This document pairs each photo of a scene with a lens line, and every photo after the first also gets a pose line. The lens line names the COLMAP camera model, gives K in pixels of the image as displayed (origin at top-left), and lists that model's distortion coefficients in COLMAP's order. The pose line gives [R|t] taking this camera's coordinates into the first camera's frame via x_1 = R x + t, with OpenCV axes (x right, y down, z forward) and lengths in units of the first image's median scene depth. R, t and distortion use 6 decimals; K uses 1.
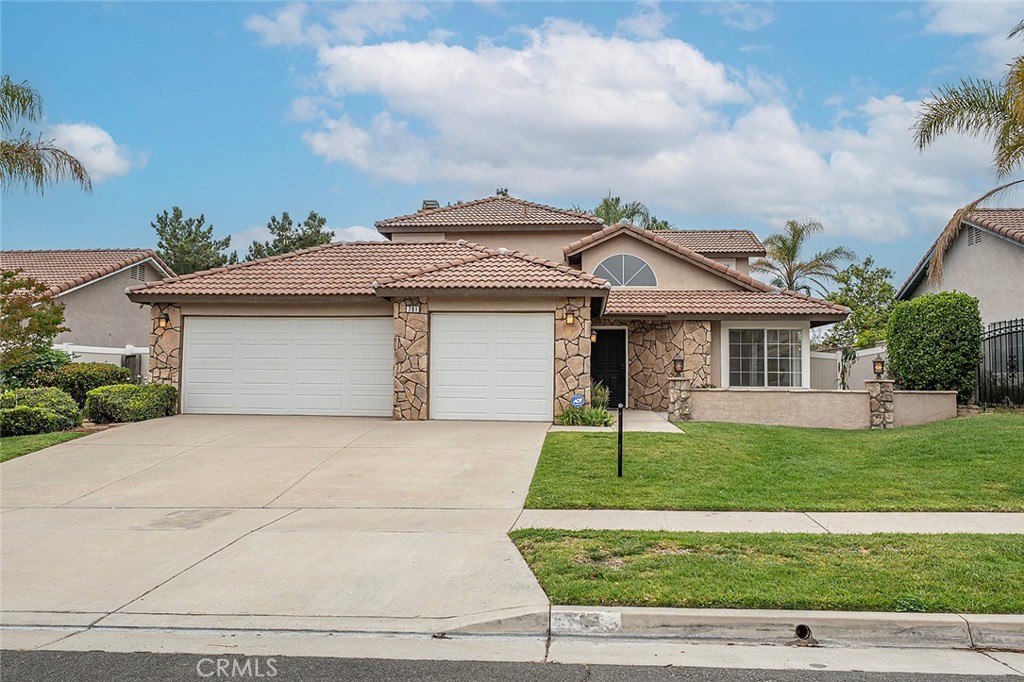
lens RADIAL K [[780.8, 0, 512.0], [0, 780.8, 341.0], [0, 0, 1]] dist [0.003246, 0.000465]
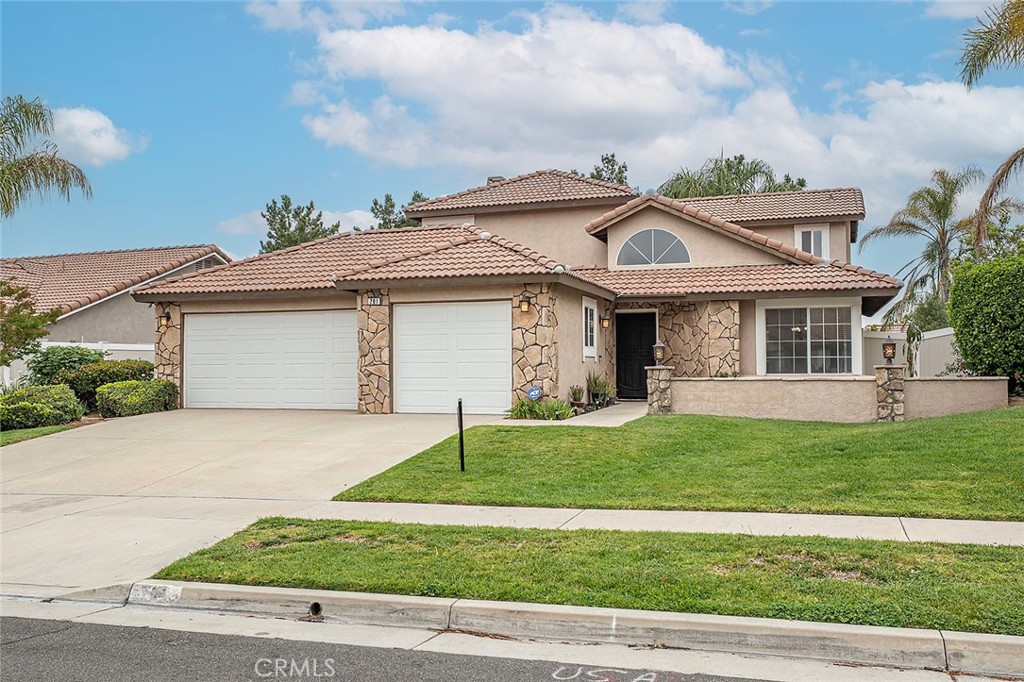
lens RADIAL K [[880.9, 0, 512.0], [0, 880.9, 341.0], [0, 0, 1]] dist [0.013550, 0.007650]
pose [[0.973941, -0.021988, -0.225733, 0.270708], [0.026759, 0.999478, 0.018098, -0.005669], [0.225217, -0.023667, 0.974021, -0.040338]]
